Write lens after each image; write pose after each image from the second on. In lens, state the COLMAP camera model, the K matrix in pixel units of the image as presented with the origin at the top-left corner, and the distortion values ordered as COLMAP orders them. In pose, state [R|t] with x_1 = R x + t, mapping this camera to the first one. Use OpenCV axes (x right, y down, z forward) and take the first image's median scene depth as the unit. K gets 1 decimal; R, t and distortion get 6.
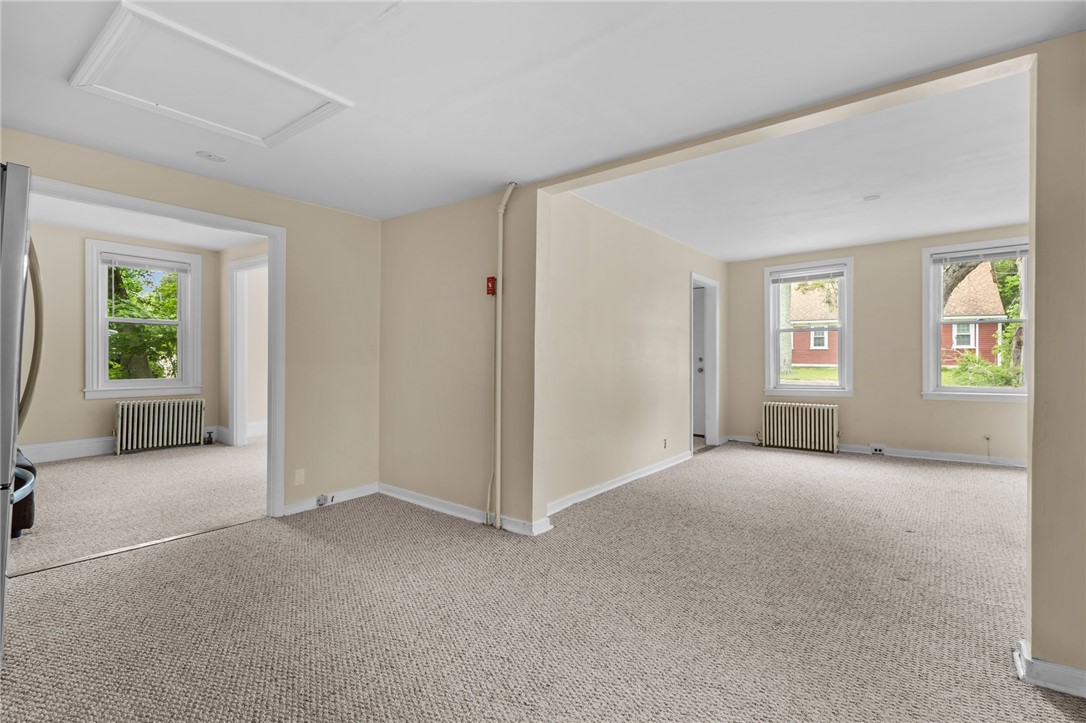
lens RADIAL K [[501.9, 0, 541.8], [0, 501.9, 350.7], [0, 0, 1]] dist [0.009674, 0.000024]
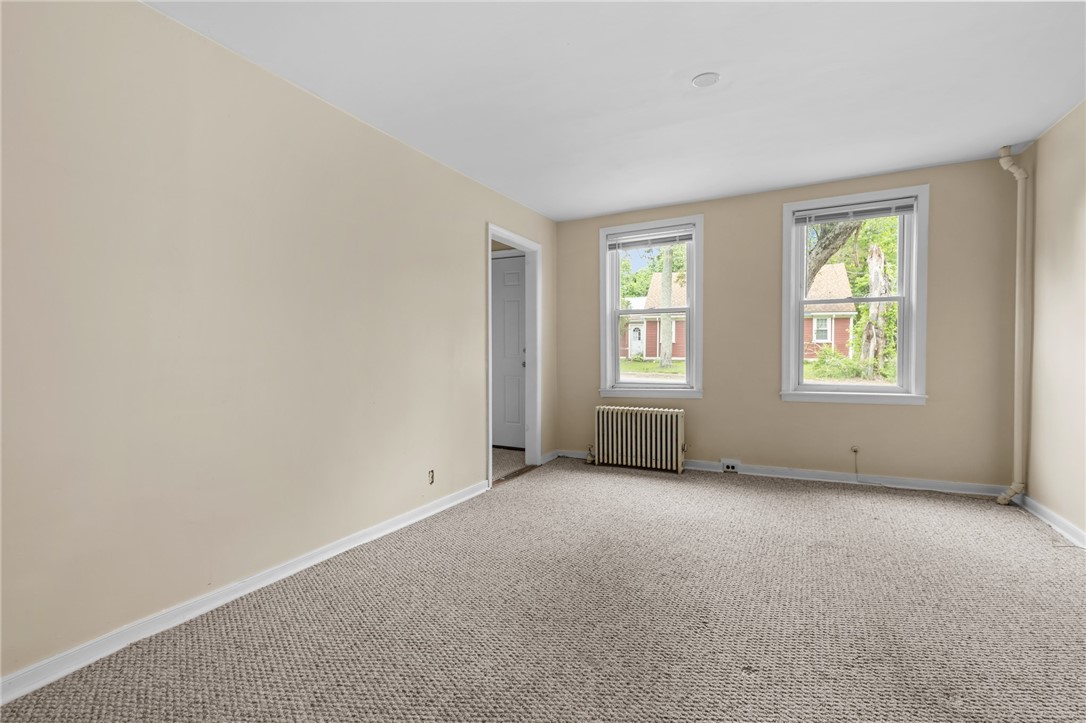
lens RADIAL K [[501.9, 0, 541.8], [0, 501.9, 350.7], [0, 0, 1]] dist [0.009674, 0.000024]
pose [[0.982007, 0.000976, 0.188842, 0.218257], [-0.003128, 0.999934, 0.011099, 0.010749], [-0.188818, -0.011490, 0.981945, 0.276569]]
